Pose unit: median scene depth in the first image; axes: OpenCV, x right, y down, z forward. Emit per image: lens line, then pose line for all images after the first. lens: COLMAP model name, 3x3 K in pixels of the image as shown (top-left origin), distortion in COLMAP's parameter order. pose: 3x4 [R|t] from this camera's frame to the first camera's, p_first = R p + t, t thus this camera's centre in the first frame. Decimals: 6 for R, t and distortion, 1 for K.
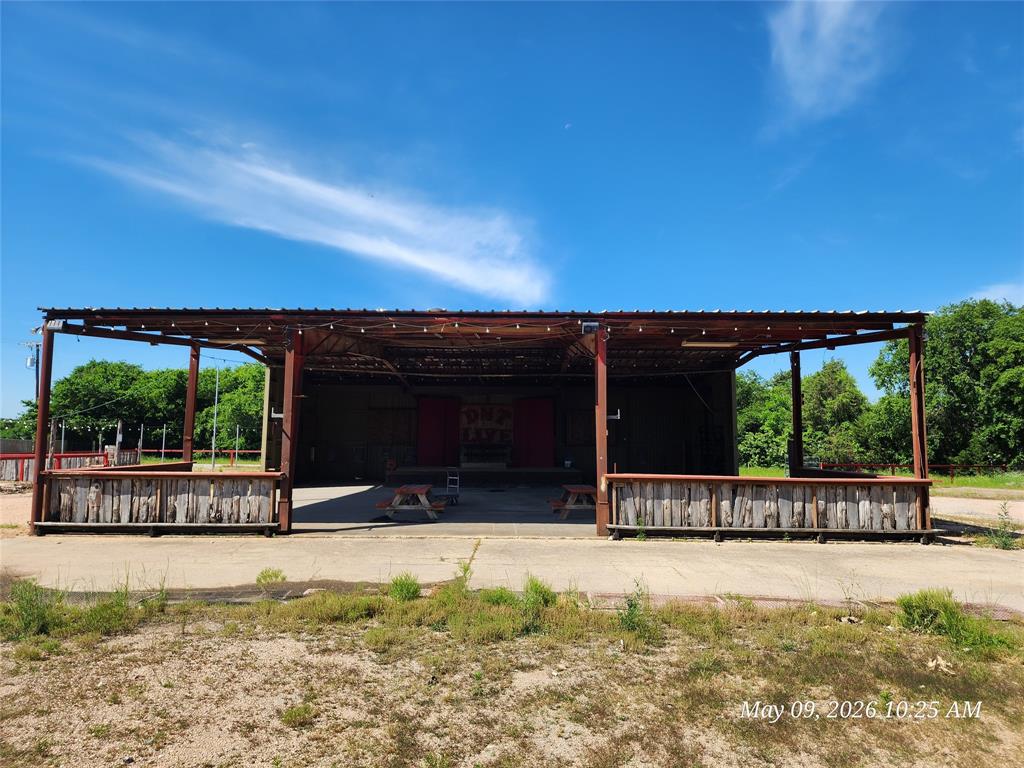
lens RADIAL K [[686.2, 0, 507.3], [0, 686.2, 382.7], [0, 0, 1]] dist [0.076956, -0.071987]
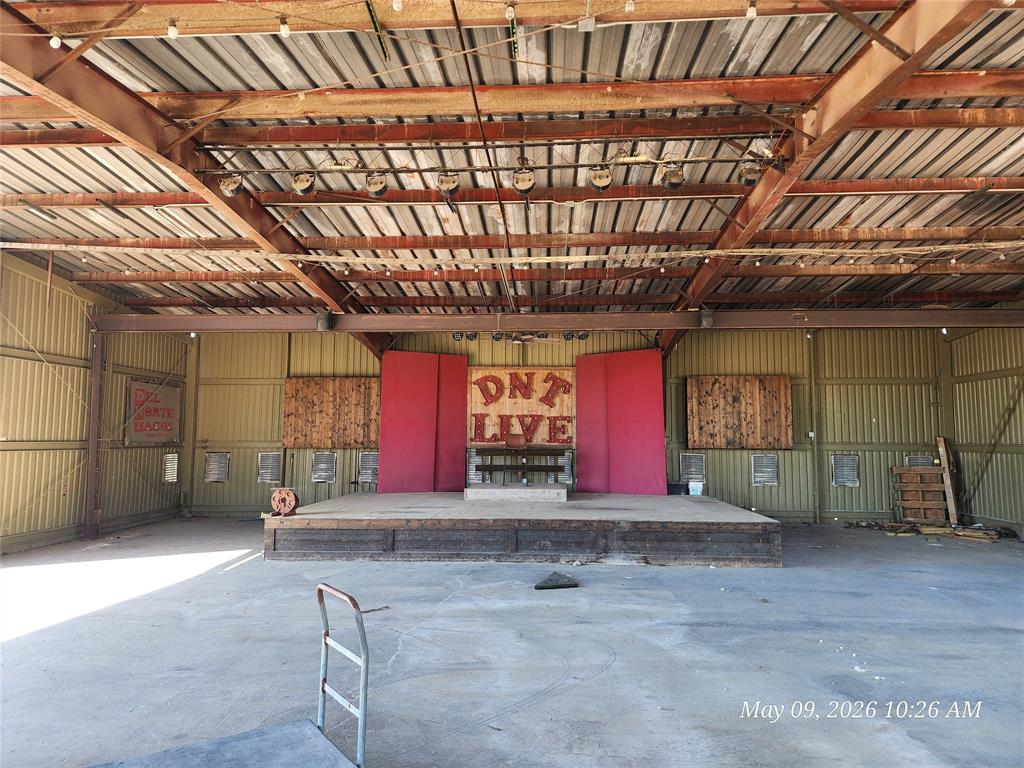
lens RADIAL K [[686.2, 0, 507.3], [0, 686.2, 382.7], [0, 0, 1]] dist [0.076956, -0.071987]
pose [[0.999041, -0.008887, -0.042863, -0.018909], [0.008869, 0.999960, -0.000618, 0.044083], [0.042867, 0.000237, 0.999081, 0.507288]]
